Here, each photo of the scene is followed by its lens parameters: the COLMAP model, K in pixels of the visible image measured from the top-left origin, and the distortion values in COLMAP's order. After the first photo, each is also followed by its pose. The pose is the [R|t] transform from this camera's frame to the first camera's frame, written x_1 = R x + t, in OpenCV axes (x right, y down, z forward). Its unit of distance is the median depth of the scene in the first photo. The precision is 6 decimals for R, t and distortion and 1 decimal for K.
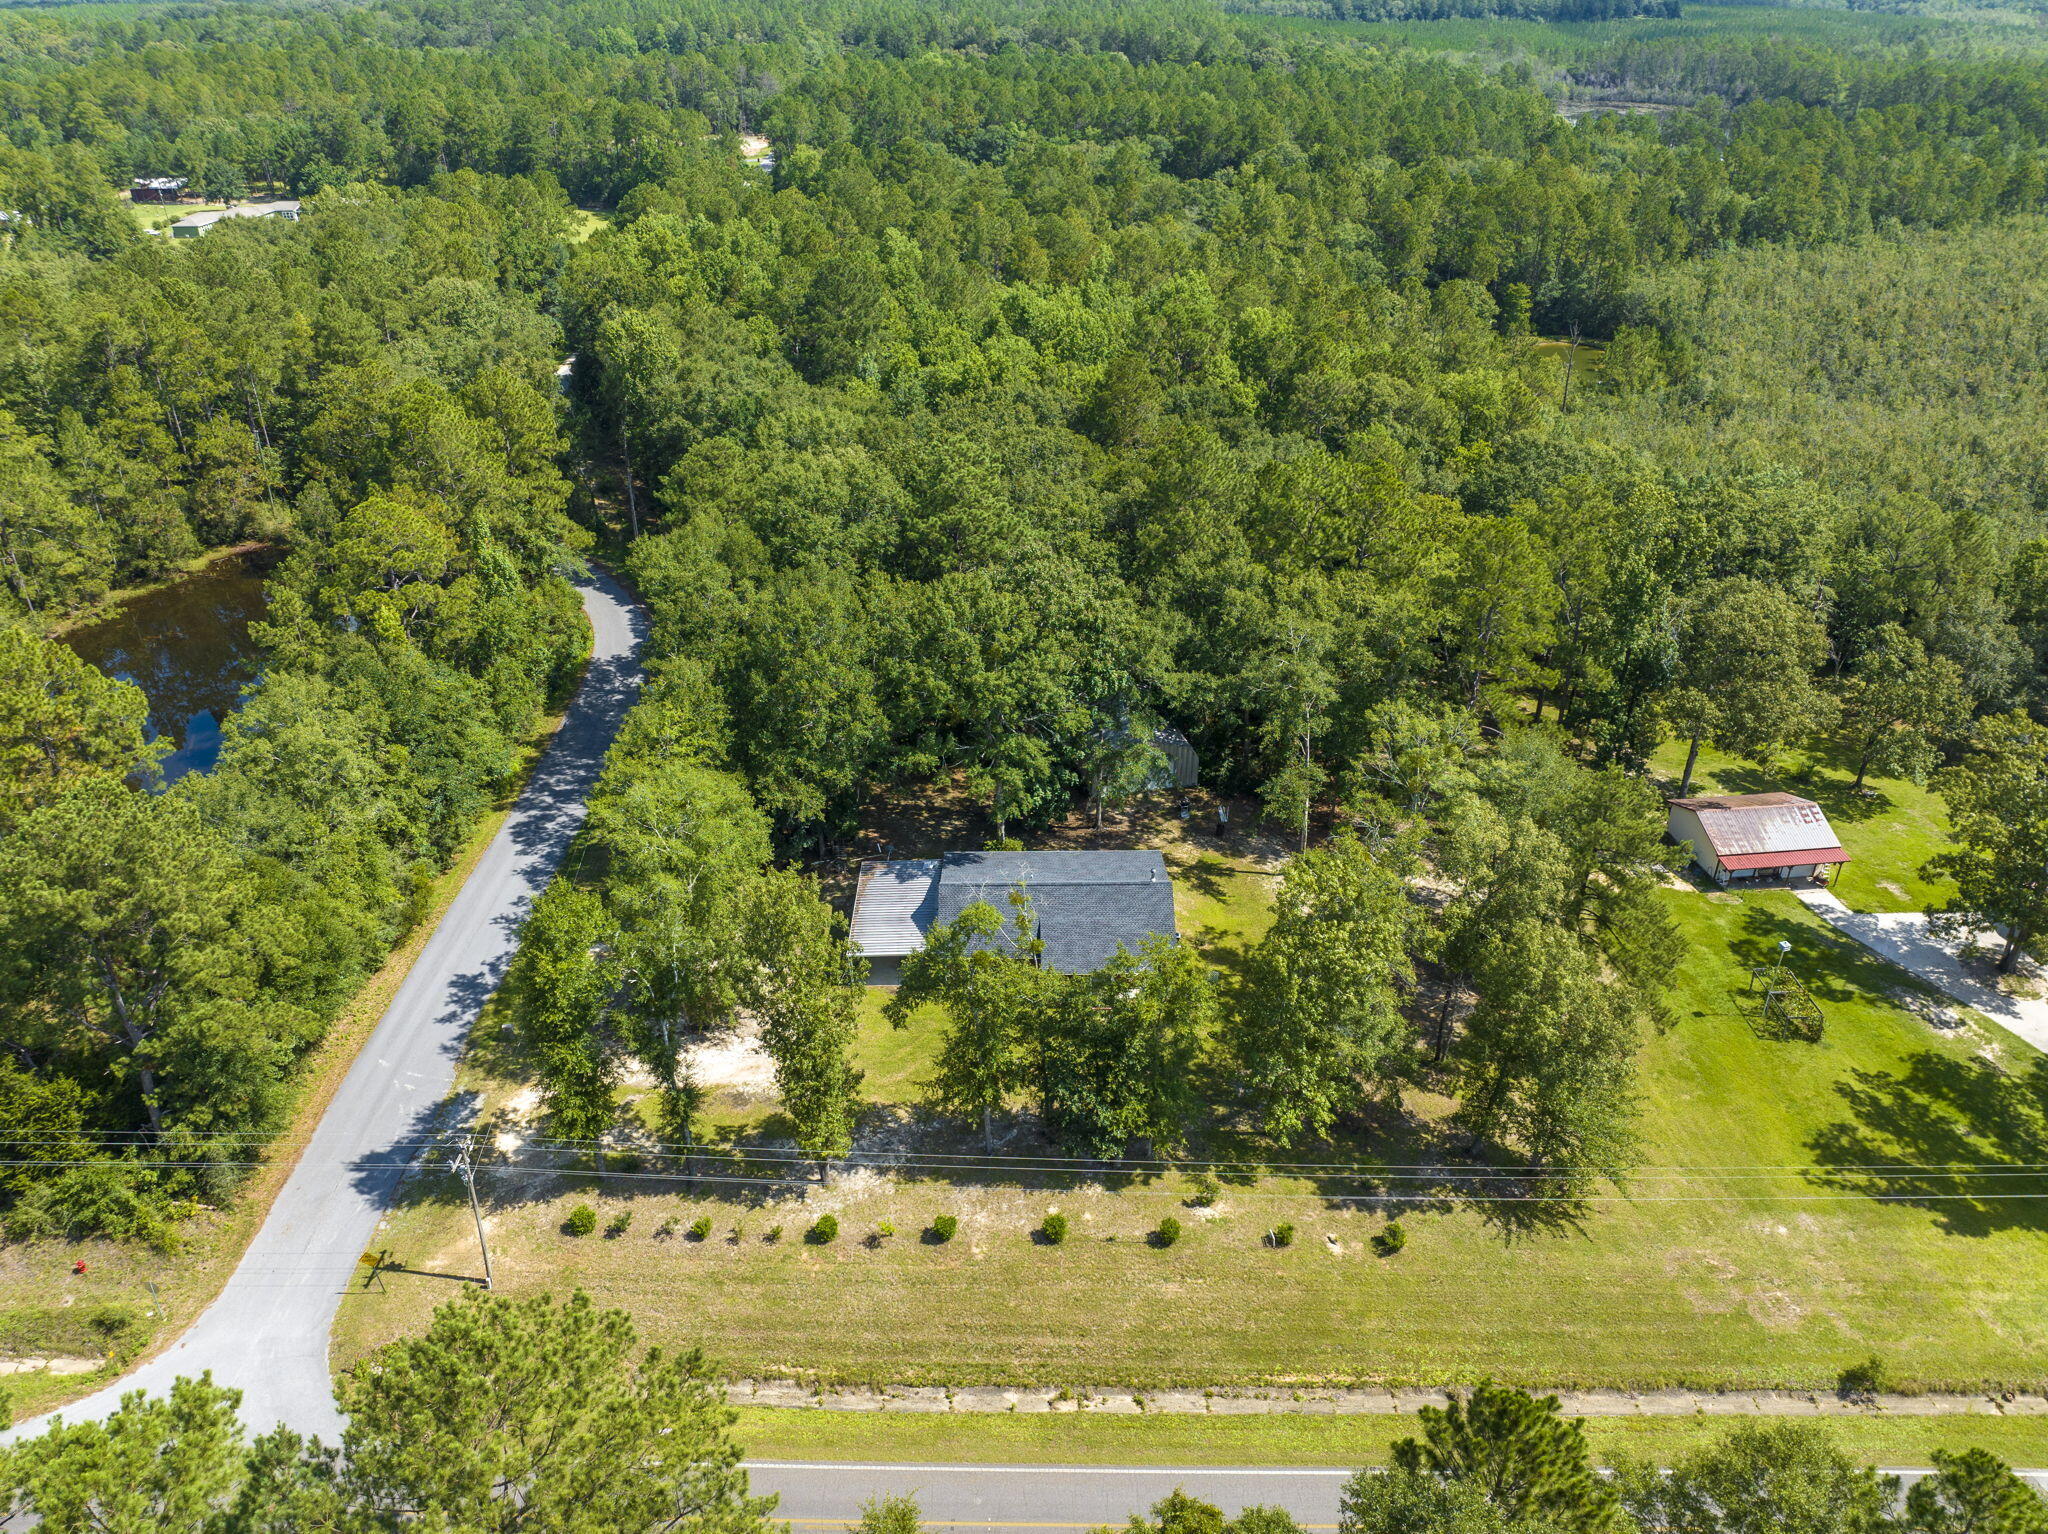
lens RADIAL K [[1441.4, 0, 1024.0], [0, 1441.4, 767.0], [0, 0, 1]] dist [-0.034908, 0.001021]
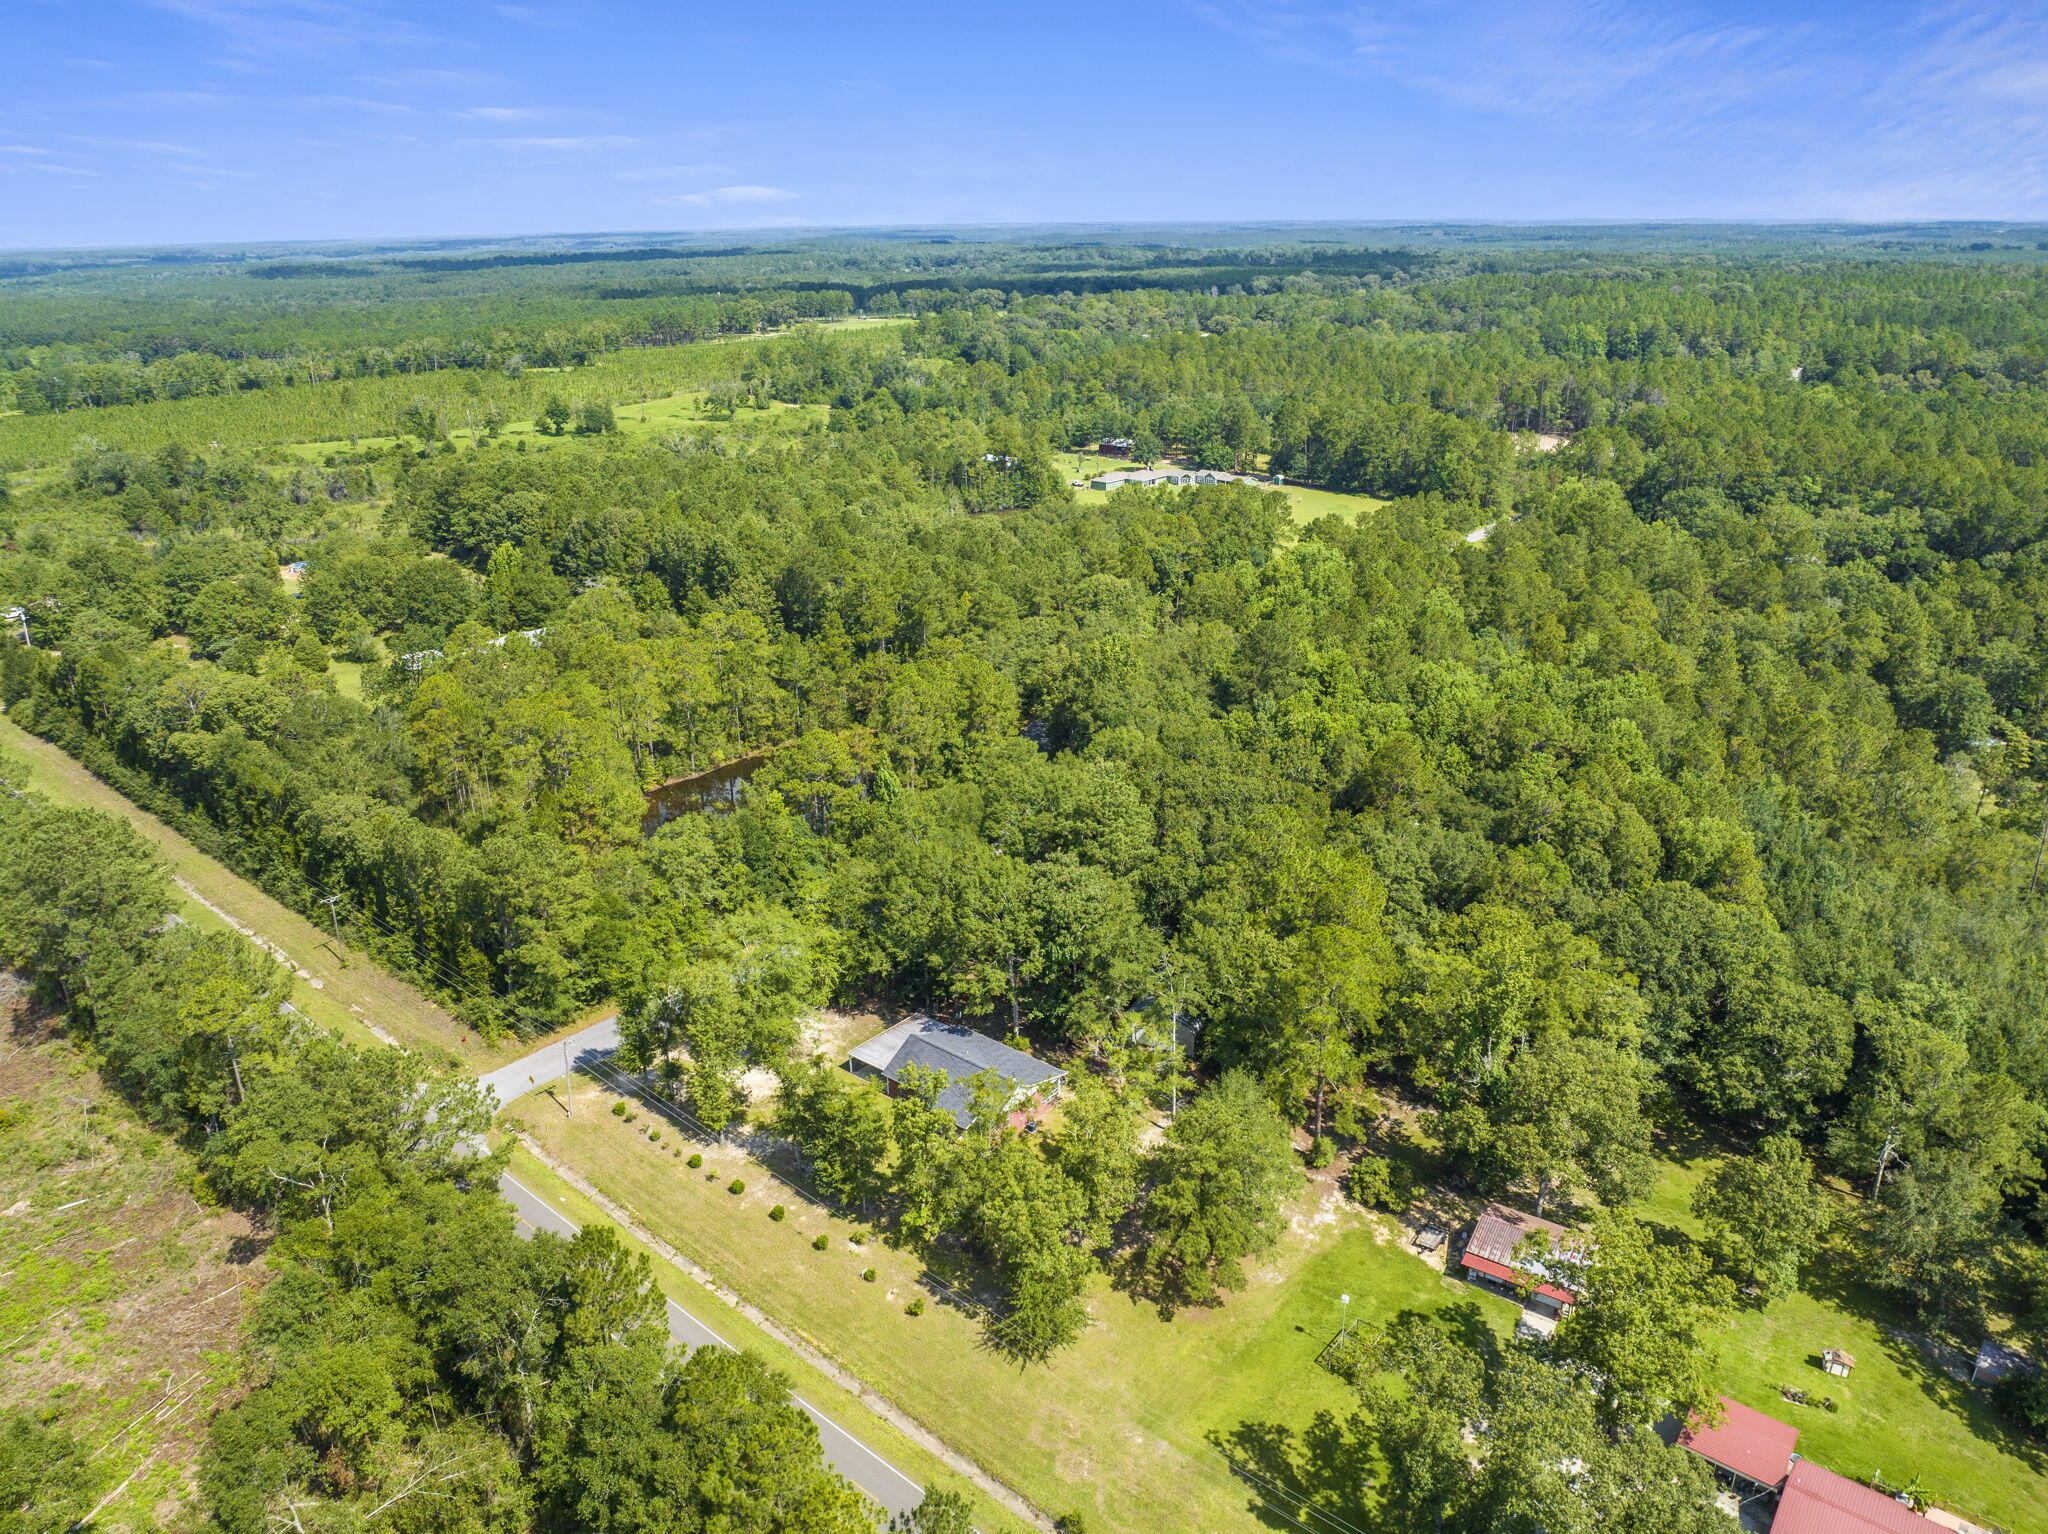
lens RADIAL K [[1441.4, 0, 1024.0], [0, 1441.4, 767.0], [0, 0, 1]] dist [-0.034908, 0.001021]
pose [[0.761351, 0.227531, -0.607104, 1.056167], [-0.312980, 0.949046, -0.036814, -0.204735], [0.567793, 0.218039, 0.793769, -0.318576]]
